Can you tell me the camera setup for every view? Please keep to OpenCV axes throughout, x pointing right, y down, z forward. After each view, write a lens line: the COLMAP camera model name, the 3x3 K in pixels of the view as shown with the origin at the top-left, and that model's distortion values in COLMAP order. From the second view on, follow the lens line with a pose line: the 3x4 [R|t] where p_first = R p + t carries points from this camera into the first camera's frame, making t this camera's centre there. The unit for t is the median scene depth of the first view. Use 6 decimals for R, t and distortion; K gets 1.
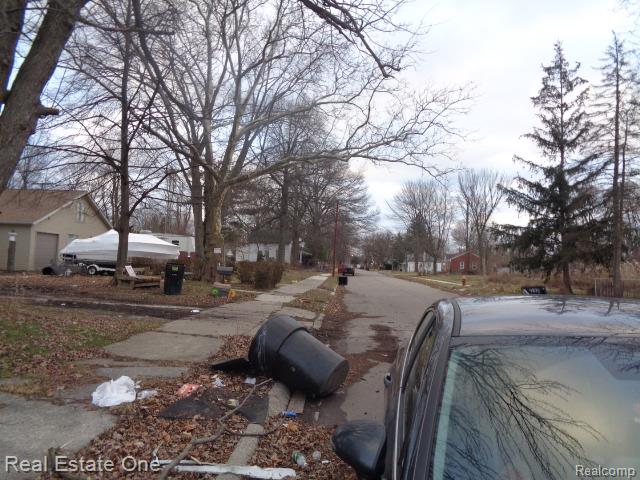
lens RADIAL K [[467.2, 0, 320.0], [0, 467.2, 240.0], [0, 0, 1]] dist [0.002079, 0.006177]
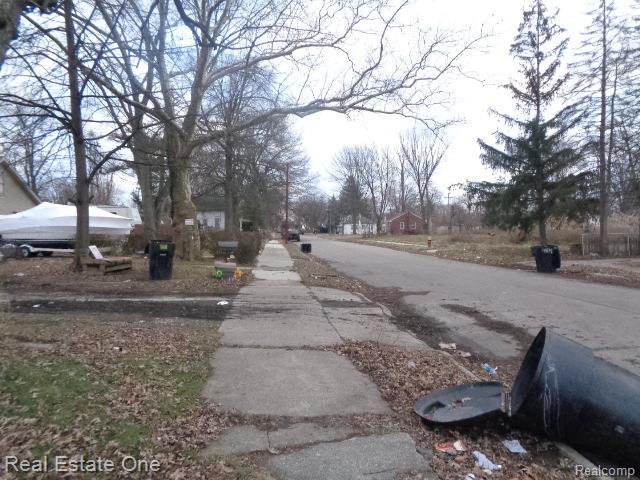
lens RADIAL K [[467.2, 0, 320.0], [0, 467.2, 240.0], [0, 0, 1]] dist [0.002079, 0.006177]
pose [[0.986948, -0.048329, 0.153619, -0.097681], [0.036539, 0.996231, 0.078668, -0.002220], [-0.156842, -0.072028, 0.984994, 0.100340]]
